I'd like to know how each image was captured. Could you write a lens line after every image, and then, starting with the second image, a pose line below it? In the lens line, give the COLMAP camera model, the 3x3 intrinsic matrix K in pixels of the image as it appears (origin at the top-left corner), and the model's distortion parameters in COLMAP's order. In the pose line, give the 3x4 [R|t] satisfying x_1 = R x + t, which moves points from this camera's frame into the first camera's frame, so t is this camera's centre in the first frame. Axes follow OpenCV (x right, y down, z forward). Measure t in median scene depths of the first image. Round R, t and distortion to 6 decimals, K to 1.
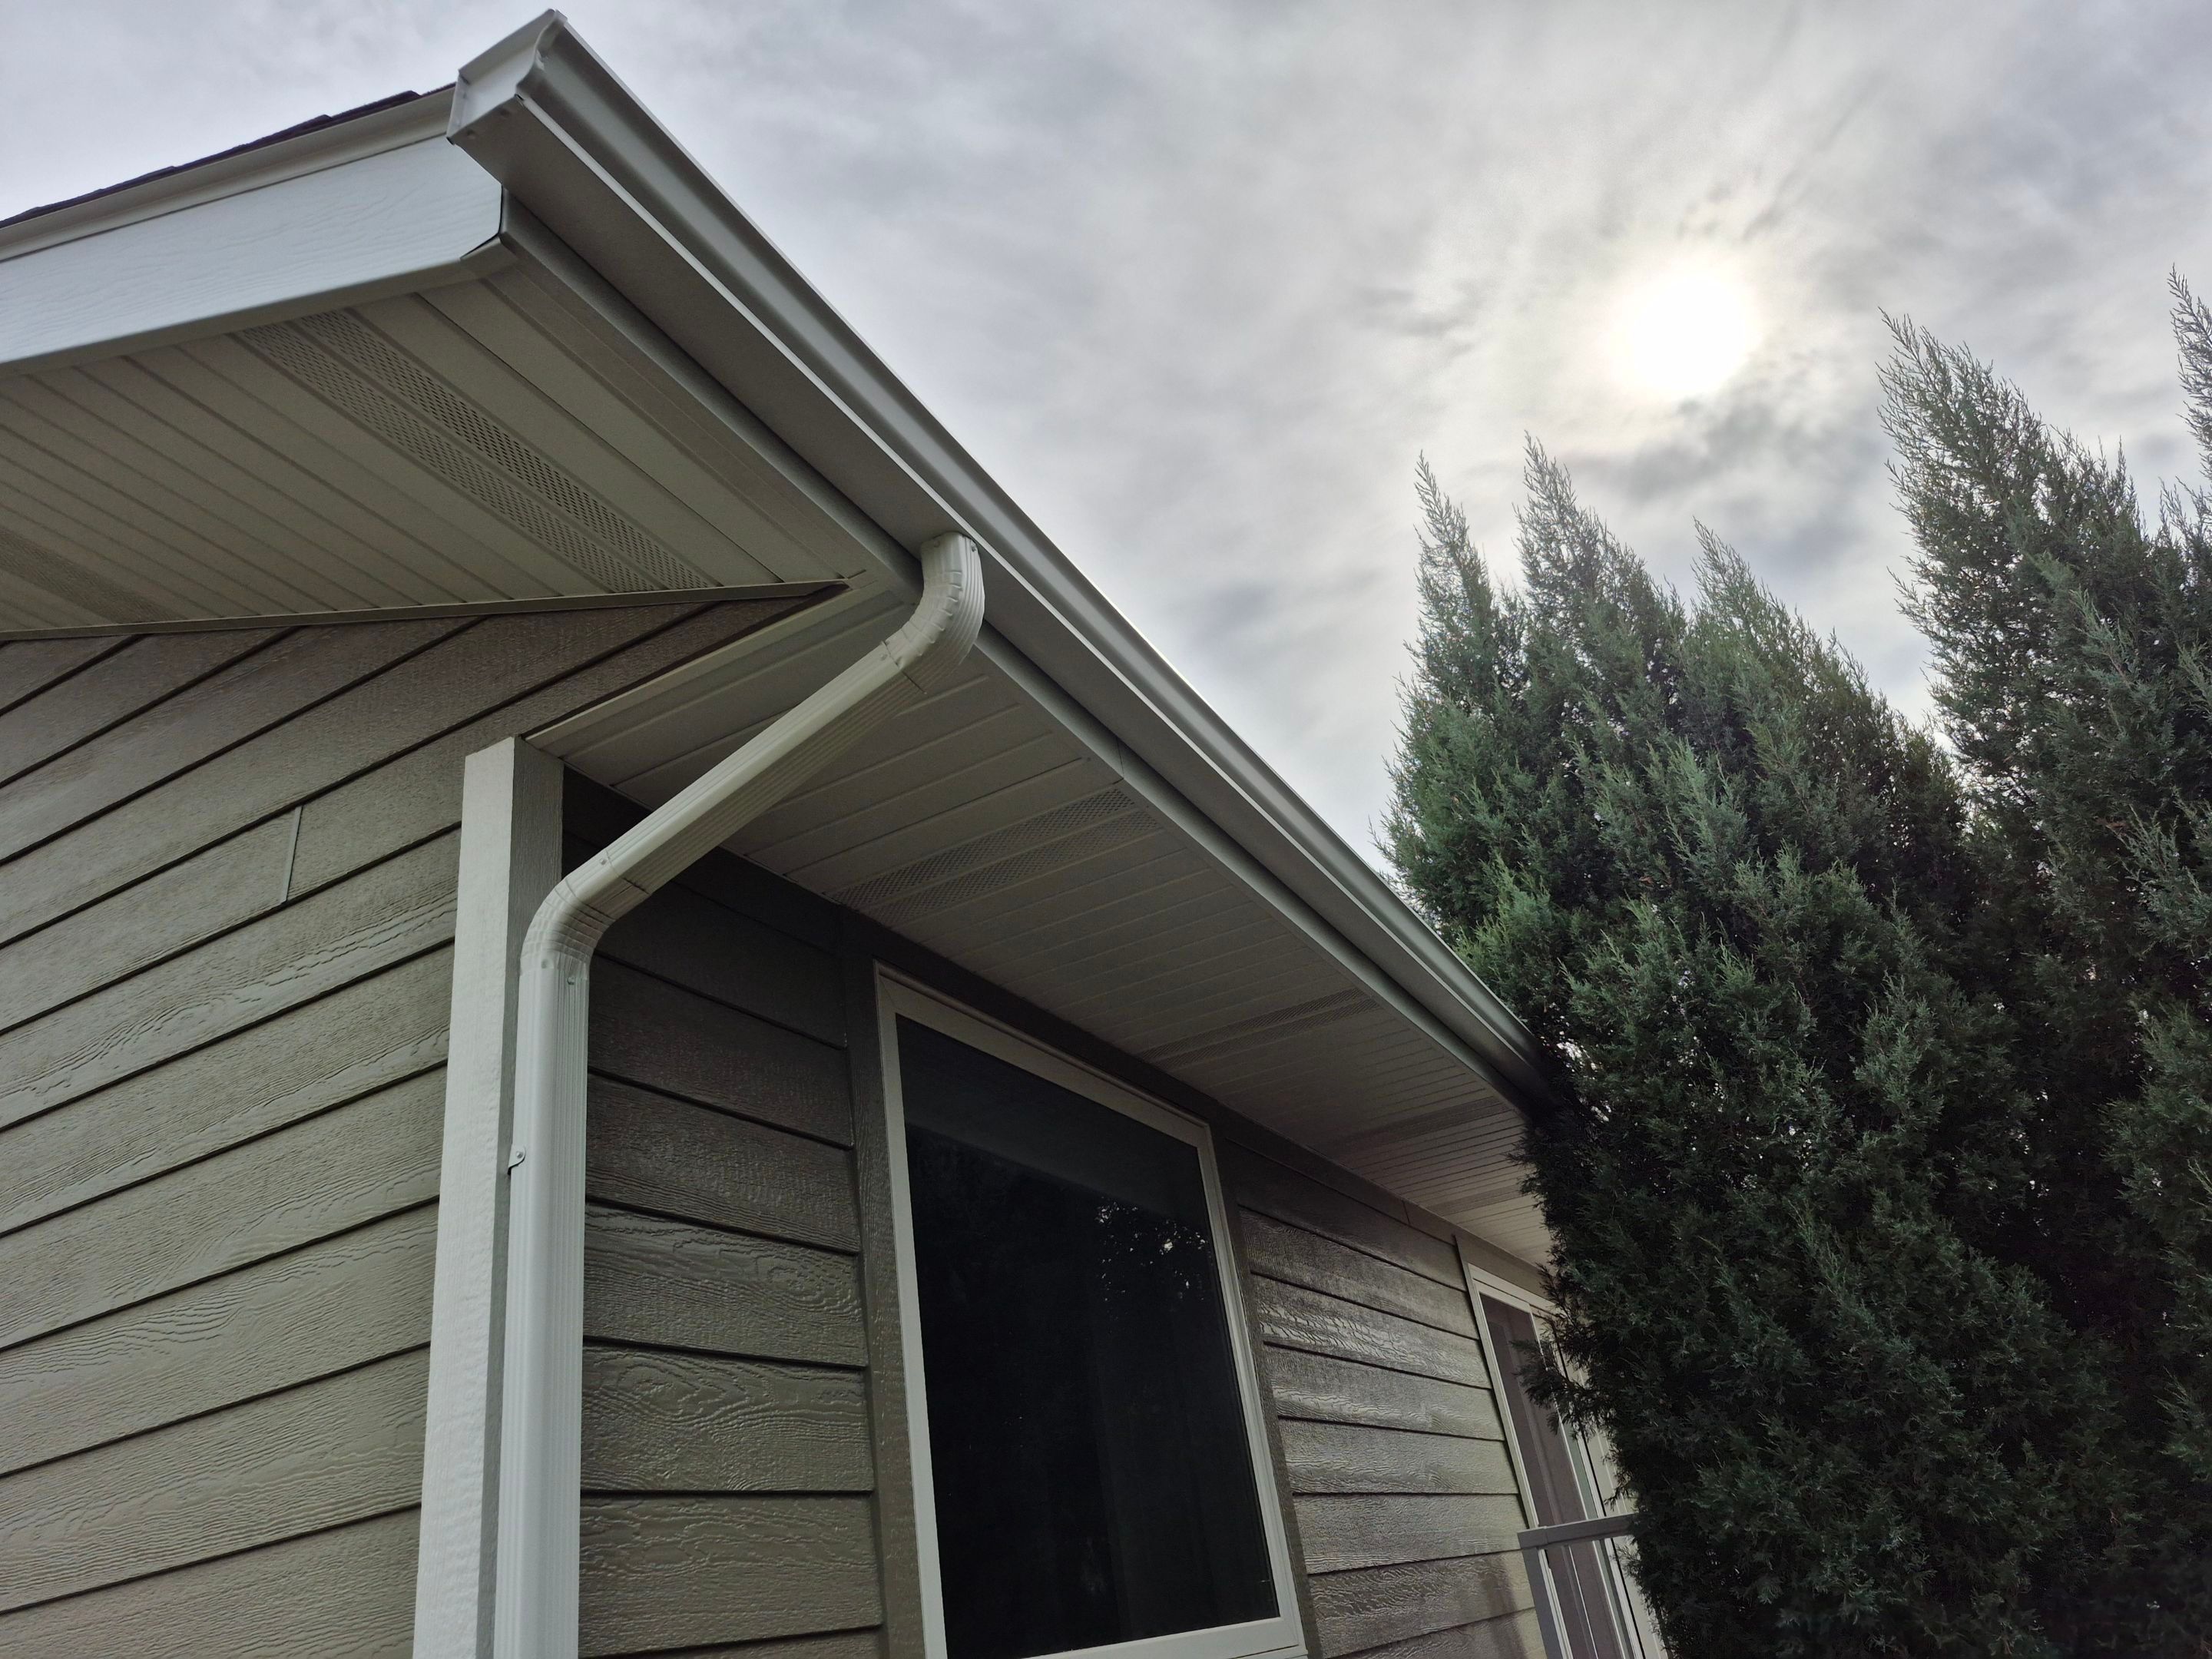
lens RADIAL K [[1544.0, 0, 1106.0], [0, 1544.0, 829.5], [0, 0, 1]] dist [0.046905, -0.036095]
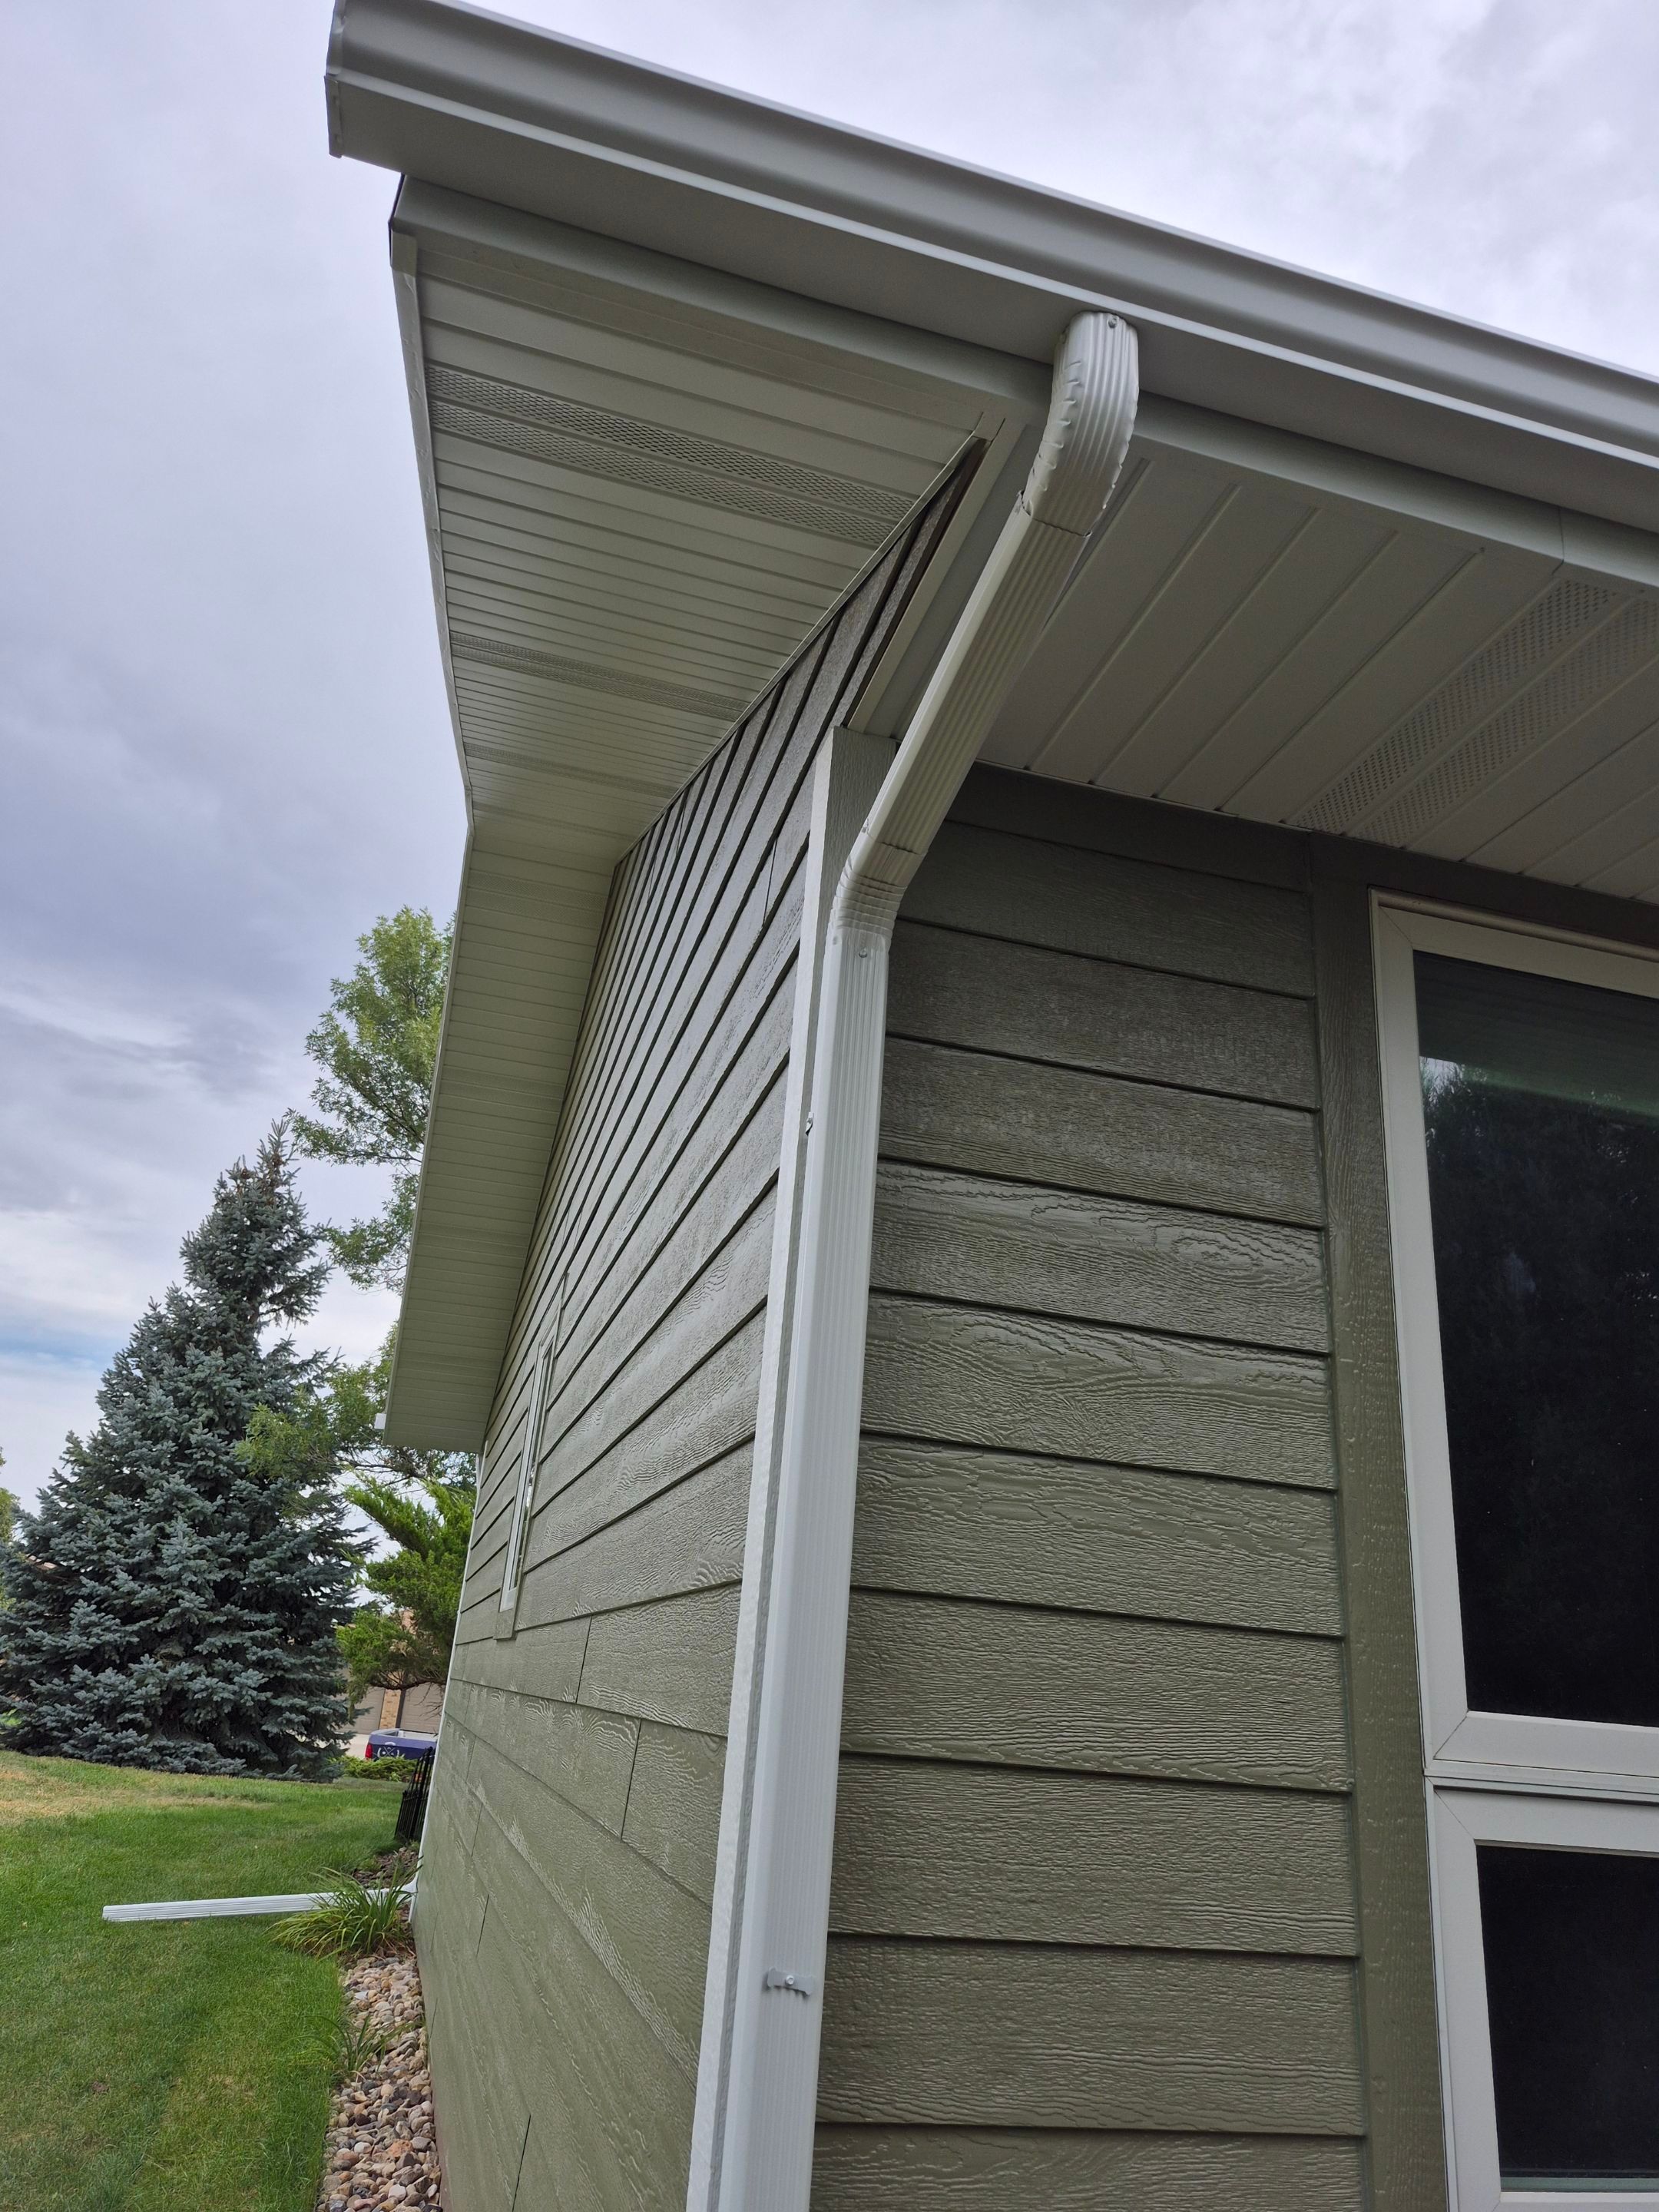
lens RADIAL K [[1544.0, 0, 829.5], [0, 1544.0, 1106.0], [0, 0, 1]] dist [0.046905, -0.036095]
pose [[0.654538, -0.080597, -0.751721, 0.352419], [0.186016, 0.980904, 0.056797, 0.124097], [0.732788, -0.177008, 0.657031, 0.286897]]
